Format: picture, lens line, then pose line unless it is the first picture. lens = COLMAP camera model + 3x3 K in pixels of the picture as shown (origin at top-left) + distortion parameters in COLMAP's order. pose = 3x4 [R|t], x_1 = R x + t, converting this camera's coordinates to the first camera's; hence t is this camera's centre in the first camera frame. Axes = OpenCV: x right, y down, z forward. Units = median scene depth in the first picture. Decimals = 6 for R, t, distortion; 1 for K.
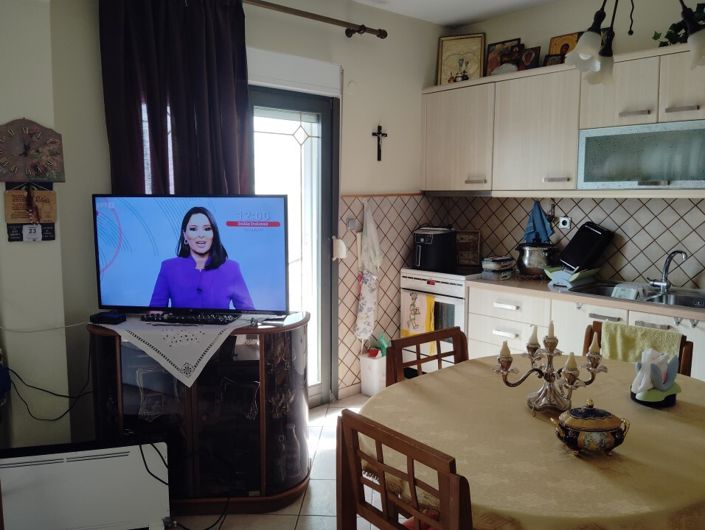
lens RADIAL K [[576.2, 0, 347.4], [0, 576.2, 264.0], [0, 0, 1]] dist [0.068787, -0.141694]
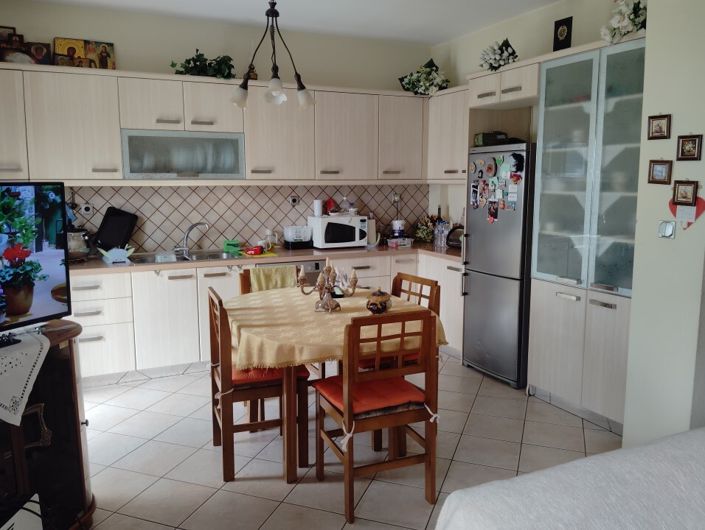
lens RADIAL K [[576.2, 0, 350.4], [0, 576.2, 270.4], [0, 0, 1]] dist [0.068787, -0.141694]
pose [[0.272538, -0.144085, 0.951295, -0.614978], [0.118535, 0.986219, 0.115415, -0.025356], [-0.954815, 0.081307, 0.285862, 0.222993]]
